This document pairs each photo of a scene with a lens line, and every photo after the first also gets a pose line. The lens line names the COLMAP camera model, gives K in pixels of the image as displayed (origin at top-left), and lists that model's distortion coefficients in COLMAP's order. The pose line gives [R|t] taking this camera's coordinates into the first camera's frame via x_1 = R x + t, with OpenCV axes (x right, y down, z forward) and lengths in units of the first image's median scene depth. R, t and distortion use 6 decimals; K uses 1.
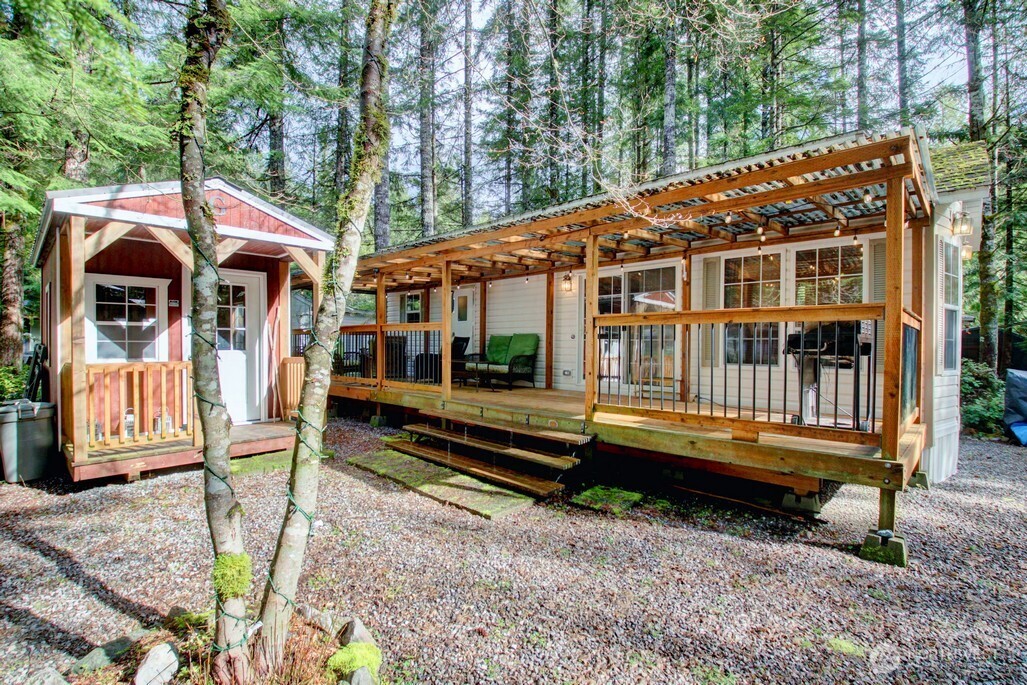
lens RADIAL K [[478.3, 0, 506.4], [0, 478.3, 349.9], [0, 0, 1]] dist [0.007981, -0.022117]
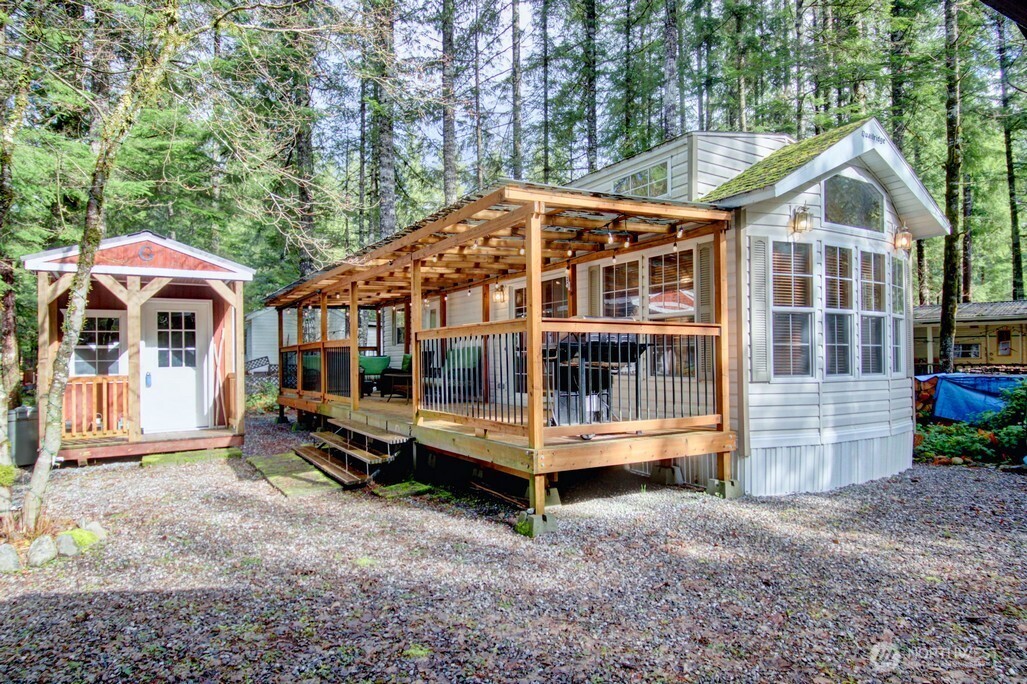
lens RADIAL K [[608.5, 0, 505.8], [0, 608.5, 348.1], [0, 0, 1]] dist [0.021071, -0.037161]
pose [[0.967212, -0.021842, -0.253029, 0.699485], [0.014042, 0.999370, -0.032594, 0.017617], [0.253581, 0.027972, 0.966910, -0.309099]]
